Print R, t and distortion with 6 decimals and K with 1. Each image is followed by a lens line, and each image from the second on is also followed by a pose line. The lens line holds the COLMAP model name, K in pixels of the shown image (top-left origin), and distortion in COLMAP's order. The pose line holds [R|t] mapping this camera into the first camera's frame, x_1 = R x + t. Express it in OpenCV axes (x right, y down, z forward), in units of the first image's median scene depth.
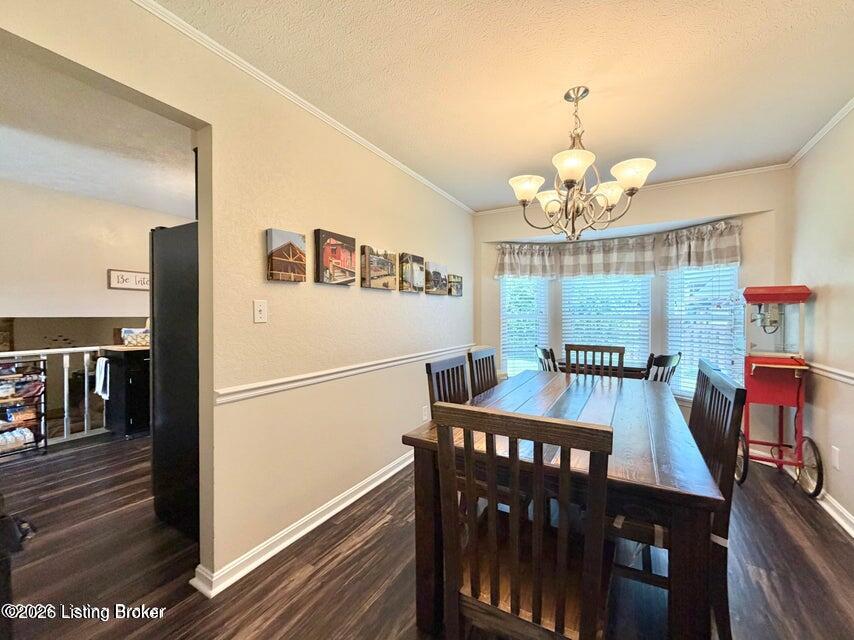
lens RADIAL K [[343.6, 0, 414.7], [0, 343.6, 317.3], [0, 0, 1]] dist [-0.000660, -0.000332]
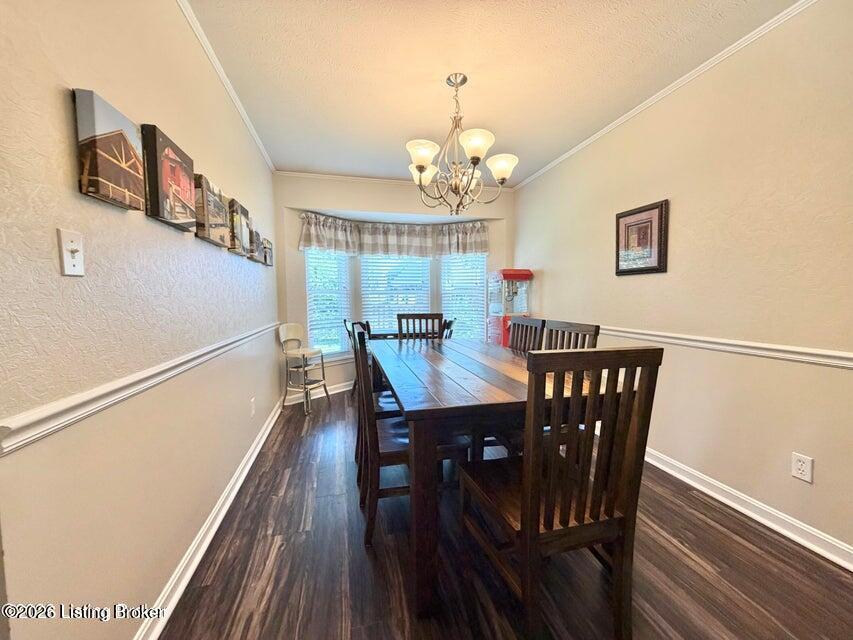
lens RADIAL K [[343.2, 0, 414.2], [0, 343.2, 317.3], [0, 0, 1]] dist [-0.000660, -0.000332]
pose [[0.719455, -0.041432, 0.693302, -0.259123], [0.009133, 0.998697, 0.050205, 0.032765], [-0.694479, -0.029789, 0.718896, 0.171719]]
